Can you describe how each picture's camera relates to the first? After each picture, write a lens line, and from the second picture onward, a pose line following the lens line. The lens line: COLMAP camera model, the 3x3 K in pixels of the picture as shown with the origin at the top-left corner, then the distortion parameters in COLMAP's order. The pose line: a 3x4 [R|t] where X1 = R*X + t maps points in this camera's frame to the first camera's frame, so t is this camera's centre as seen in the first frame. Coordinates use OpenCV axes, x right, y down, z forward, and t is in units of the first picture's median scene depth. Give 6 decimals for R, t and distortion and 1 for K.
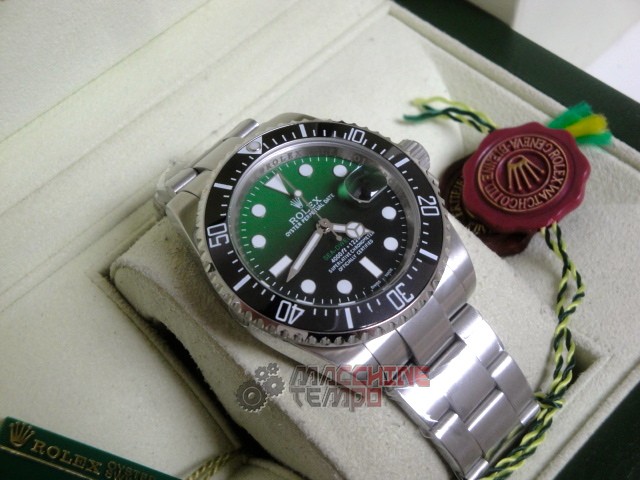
lens RADIAL K [[999.7, 0, 322.8], [0, 999.7, 241.0], [0, 0, 1]] dist [0.117751, 0.000000]
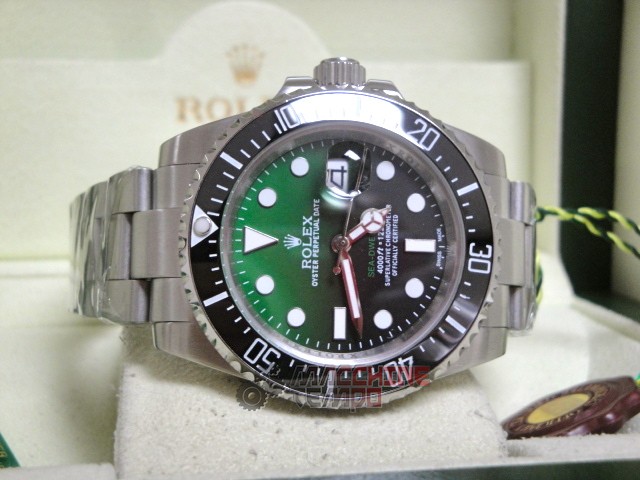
lens RADIAL K [[999.7, 0, 310.2], [0, 999.7, 223.9], [0, 0, 1]] dist [0.117751, 0.000000]
pose [[0.743400, -0.664889, 0.072655, -0.063874], [0.565850, 0.683118, 0.461696, -0.404015], [-0.356609, -0.302113, 0.884058, 0.322777]]
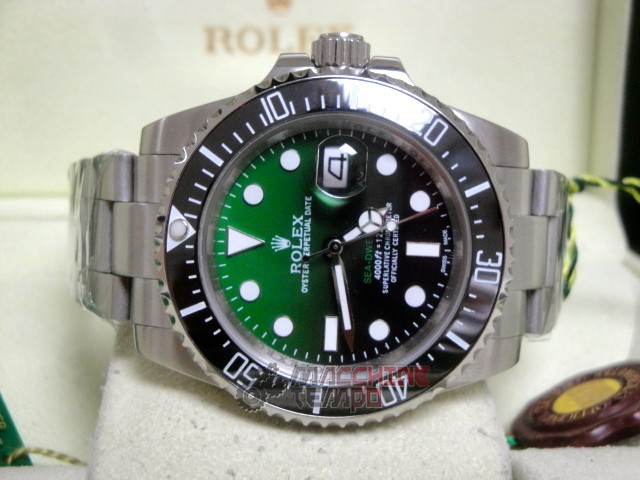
lens RADIAL K [[999.7, 0, 323.6], [0, 999.7, 224.8], [0, 0, 1]] dist [0.117751, 0.000000]
pose [[0.755052, -0.651162, -0.076708, 0.060663], [0.592412, 0.627393, 0.505397, -0.390787], [-0.280969, -0.427044, 0.859471, 0.401771]]
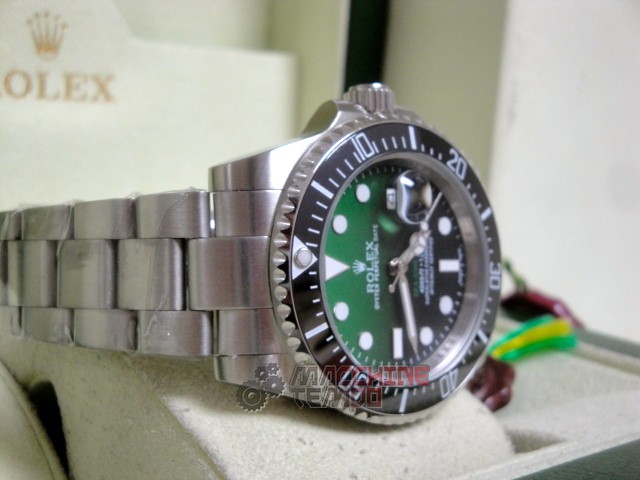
lens RADIAL K [[999.7, 0, 319.7], [0, 999.7, 239.0], [0, 0, 1]] dist [0.117751, 0.000000]
pose [[0.602554, -0.685052, 0.409430, -0.360713], [0.214255, 0.633040, 0.743878, -0.660565], [-0.768781, -0.360504, 0.528216, 0.626582]]
